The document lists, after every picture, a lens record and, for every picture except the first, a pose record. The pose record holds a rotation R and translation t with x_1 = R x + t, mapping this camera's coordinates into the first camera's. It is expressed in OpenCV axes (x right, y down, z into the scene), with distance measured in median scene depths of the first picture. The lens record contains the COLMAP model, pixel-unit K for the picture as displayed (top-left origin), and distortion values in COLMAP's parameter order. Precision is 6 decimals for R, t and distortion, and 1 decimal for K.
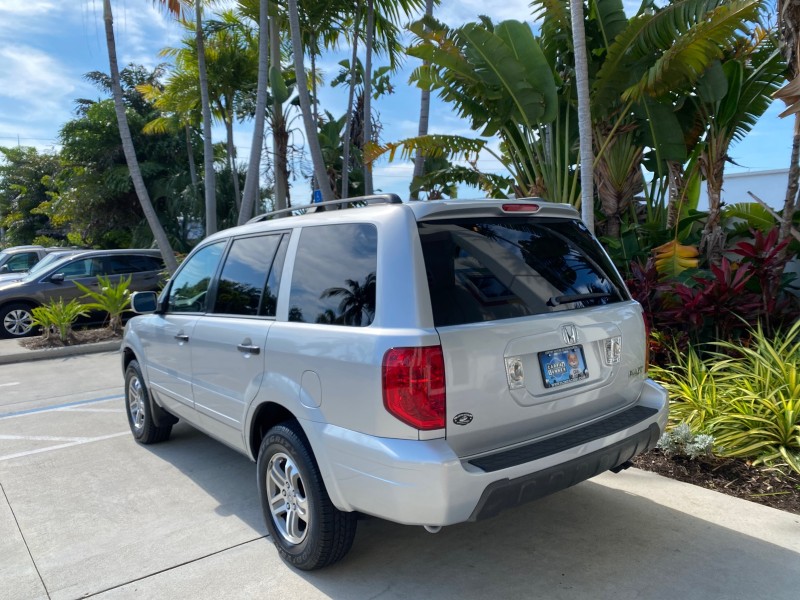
lens RADIAL K [[617.7, 0, 399.6], [0, 617.7, 300.6], [0, 0, 1]] dist [0.005482, -0.003476]
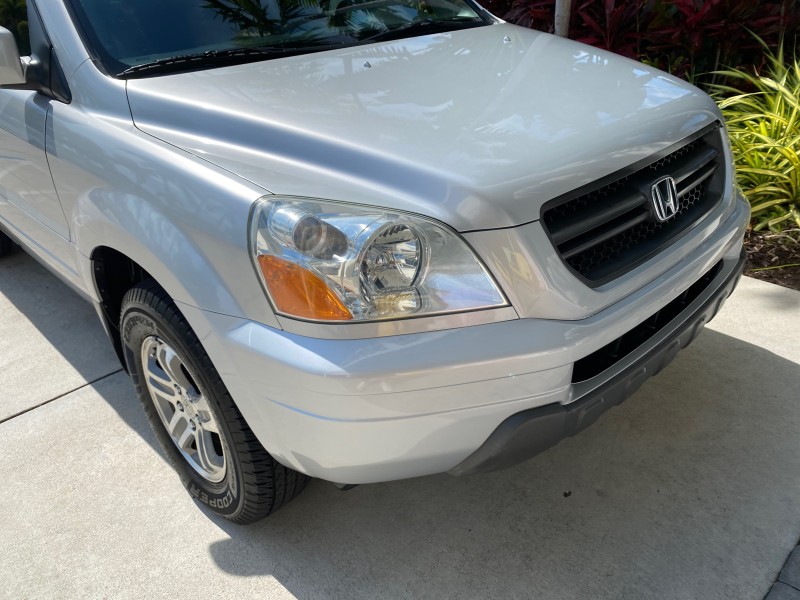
lens RADIAL K [[616.8, 0, 399.7], [0, 616.8, 298.9], [0, 0, 1]] dist [0.004253, -0.002907]
pose [[0.994765, -0.056228, 0.085334, 0.021943], [0.017563, 0.916664, 0.399273, 0.011156], [-0.100673, -0.395684, 0.912852, 0.189583]]
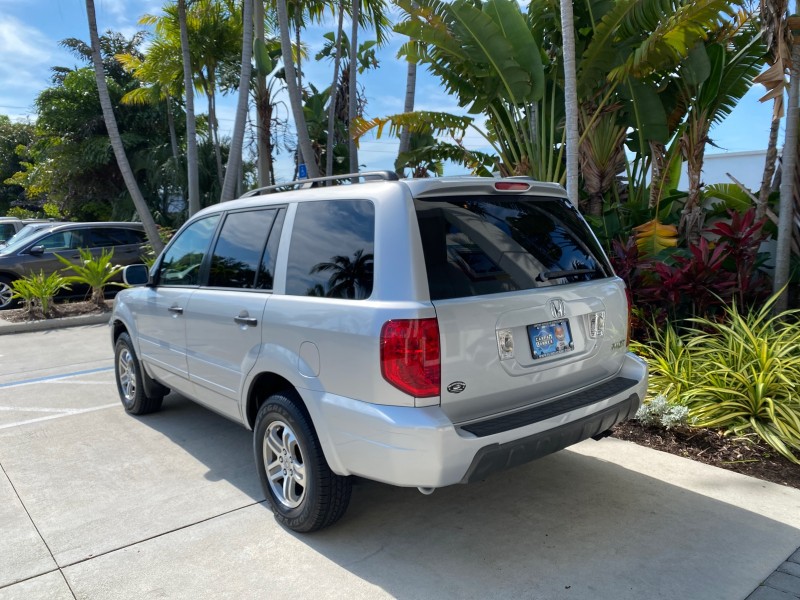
lens RADIAL K [[618.6, 0, 399.7], [0, 618.6, 299.4], [0, 0, 1]] dist [0.003881, 0.000206]
pose [[0.999430, 0.007886, 0.032813, -0.012835], [-0.009067, 0.999311, 0.035993, 0.001677], [-0.032507, -0.036270, 0.998813, -0.019116]]
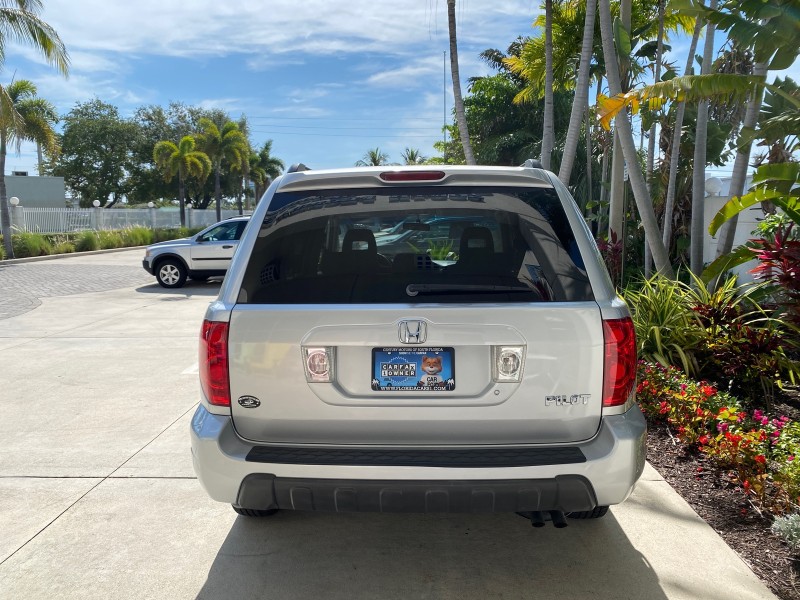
lens RADIAL K [[615.6, 0, 396.9], [0, 615.6, 298.5], [0, 0, 1]] dist [0.006868, -0.004761]
pose [[0.760594, 0.100430, -0.641413, 0.377199], [-0.066021, 0.994806, 0.077476, -0.024558], [0.645863, -0.016581, 0.763274, 0.181651]]
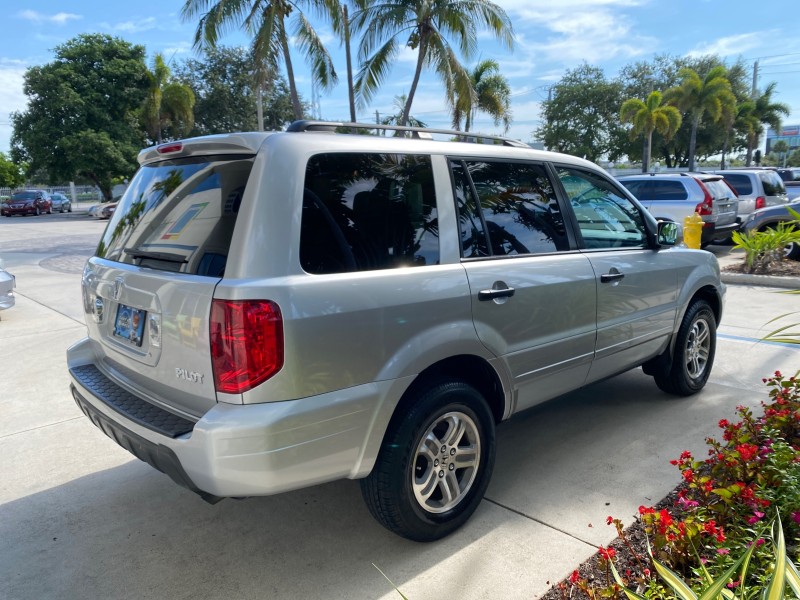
lens RADIAL K [[613.2, 0, 397.8], [0, 613.2, 299.1], [0, 0, 1]] dist [0.007798, -0.005006]
pose [[0.084415, 0.200147, -0.976123, 0.598414], [-0.063424, 0.978712, 0.195193, -0.063334], [0.994410, 0.045433, 0.095312, 0.637087]]
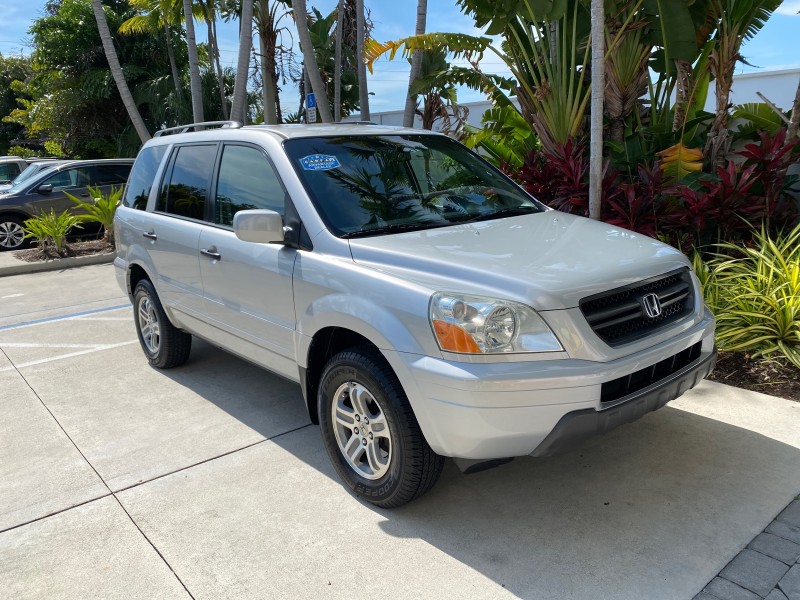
lens RADIAL K [[618.6, 0, 399.7], [0, 618.6, 299.4], [0, 0, 1]] dist [0.003881, 0.000206]
pose [[0.999626, -0.013098, 0.024008, -0.039362], [0.009597, 0.990031, 0.140521, 0.007946], [-0.025609, -0.140238, 0.989787, -0.014695]]
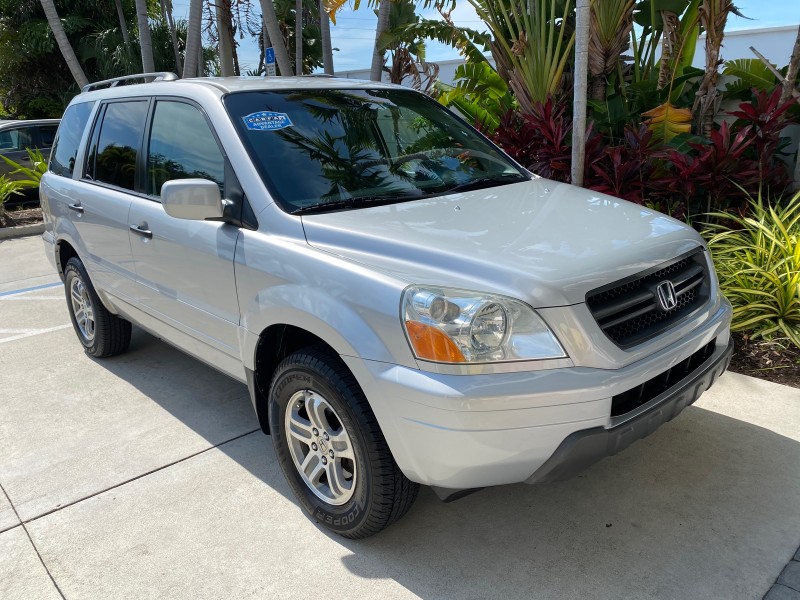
lens RADIAL K [[618.3, 0, 398.9], [0, 618.3, 297.4], [0, 0, 1]] dist [0.000185, 0.001236]
pose [[0.997201, -0.025446, 0.070300, -0.033758], [0.011219, 0.980580, 0.195801, 0.003126], [-0.073917, -0.194464, 0.978121, 0.071607]]
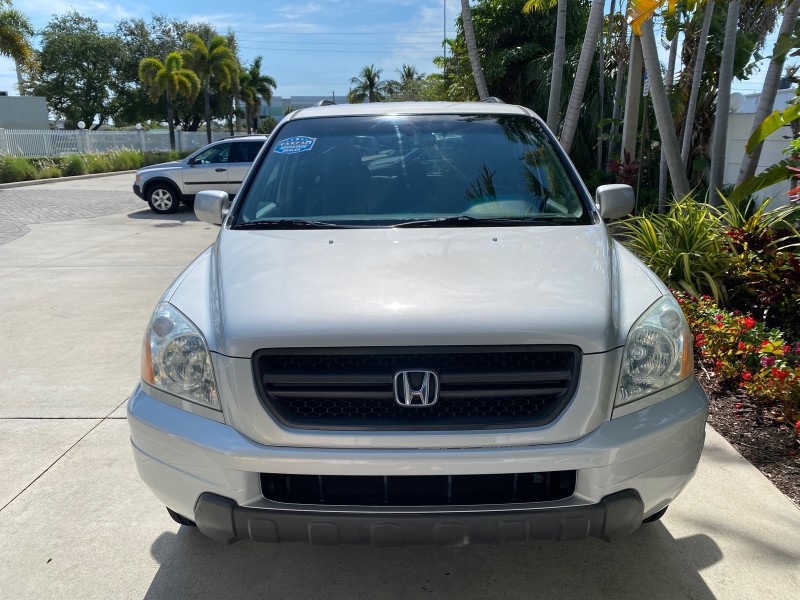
lens RADIAL K [[616.6, 0, 398.2], [0, 616.6, 297.8], [0, 0, 1]] dist [0.004365, 0.000182]
pose [[0.766443, 0.172138, -0.618816, 0.322421], [-0.062115, 0.978768, 0.195333, -0.019150], [0.639302, -0.111274, 0.760862, 0.212658]]
